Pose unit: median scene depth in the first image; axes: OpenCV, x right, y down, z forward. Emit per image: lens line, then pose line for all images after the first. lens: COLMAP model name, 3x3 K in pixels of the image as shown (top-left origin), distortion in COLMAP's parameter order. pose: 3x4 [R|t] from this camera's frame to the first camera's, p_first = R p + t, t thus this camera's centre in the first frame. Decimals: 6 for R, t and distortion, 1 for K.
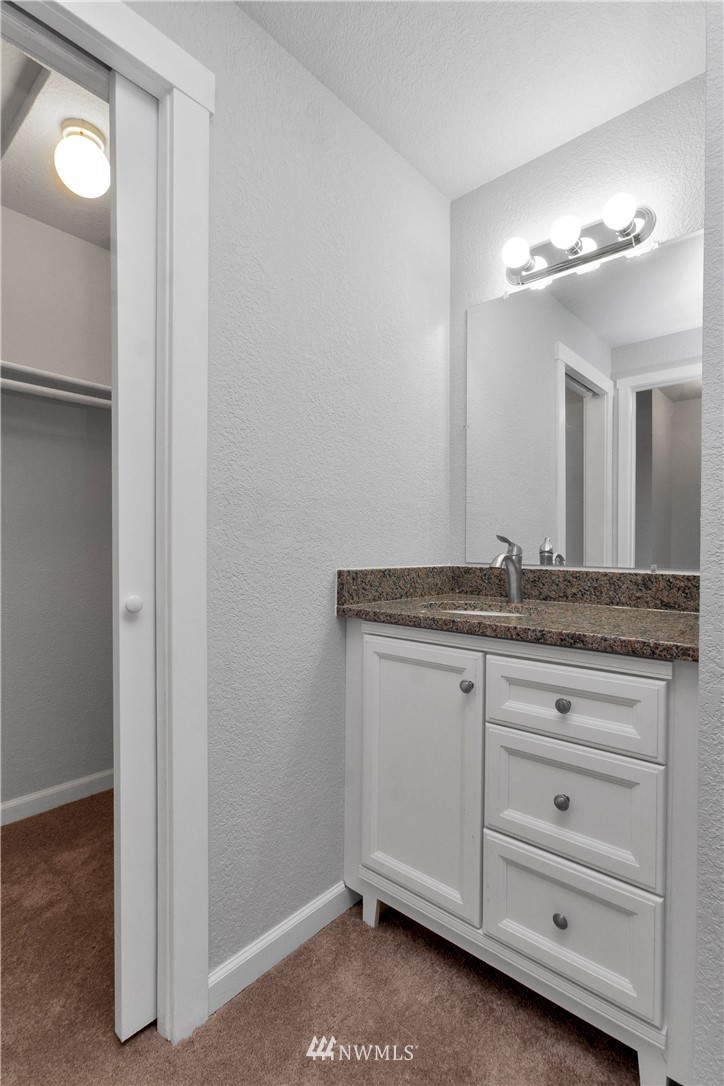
lens RADIAL K [[528.7, 0, 363.0], [0, 528.7, 544.8], [0, 0, 1]] dist [-0.009602, 0.005558]
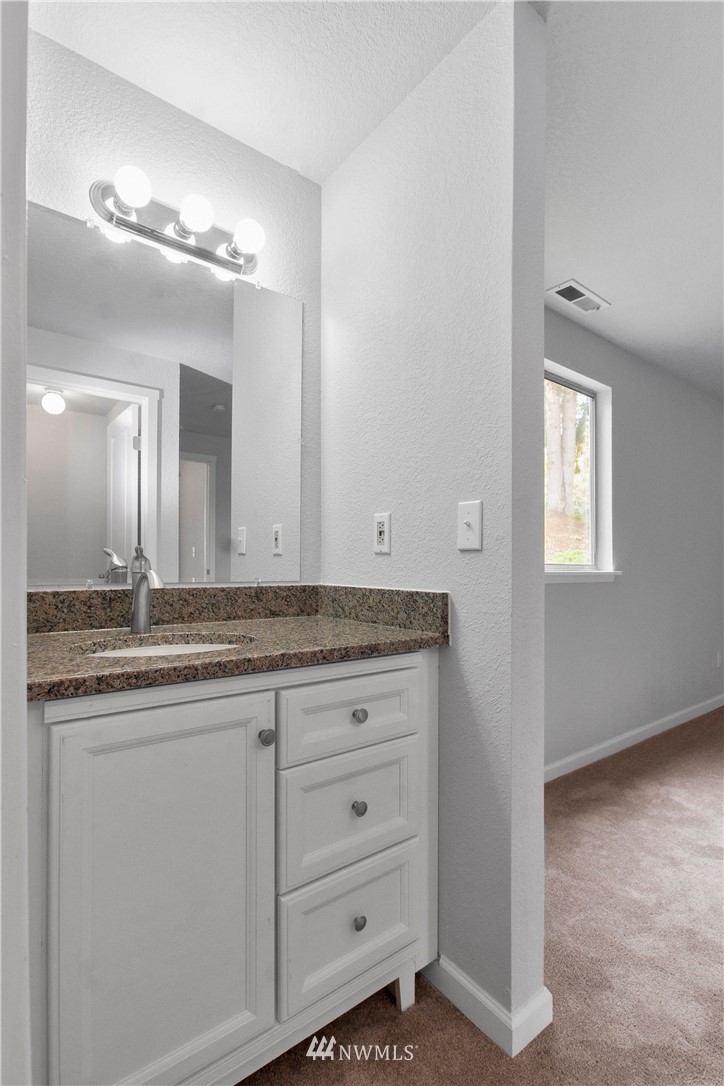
lens RADIAL K [[528.7, 0, 362.6], [0, 528.7, 551.4], [0, 0, 1]] dist [-0.009602, 0.005558]
pose [[0.167680, 0.014275, 0.985738, -0.484812], [-0.010362, 0.999865, -0.012717, -0.005519], [-0.985787, -0.008082, 0.167806, 0.606137]]
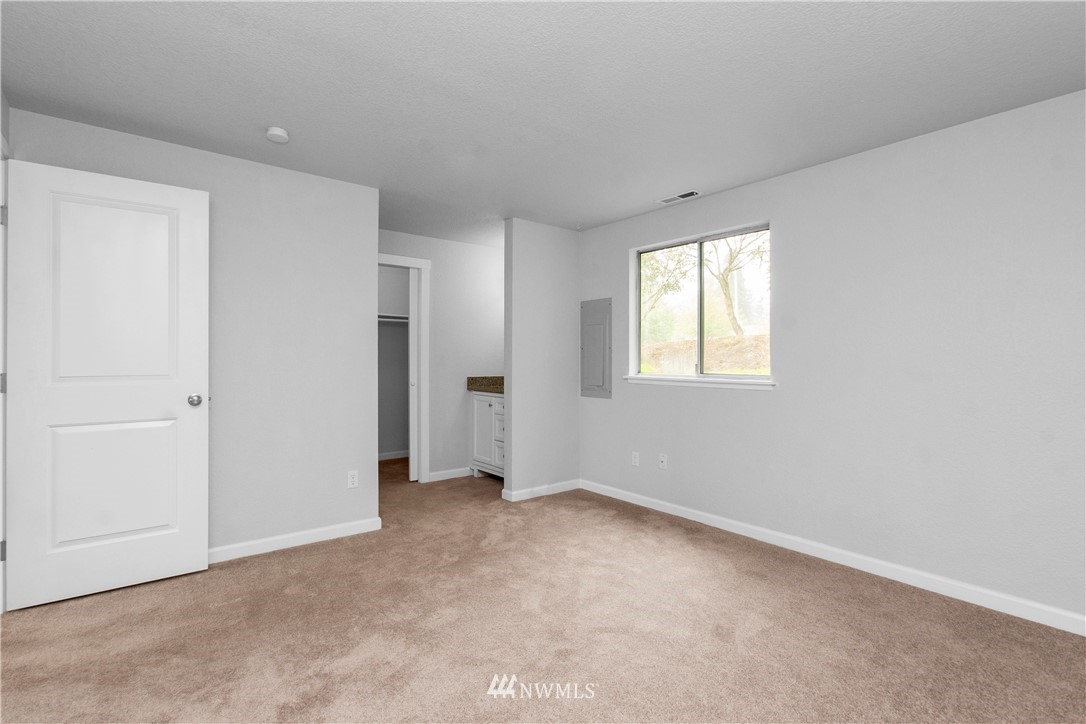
lens RADIAL K [[528.7, 0, 542.5], [0, 528.7, 362.6], [0, 0, 1]] dist [-0.009602, 0.005558]
pose [[0.981074, 0.002691, -0.193615, 1.154026], [-0.002288, 0.999995, 0.002308, -0.057166], [0.193620, -0.001821, 0.981075, -2.437489]]
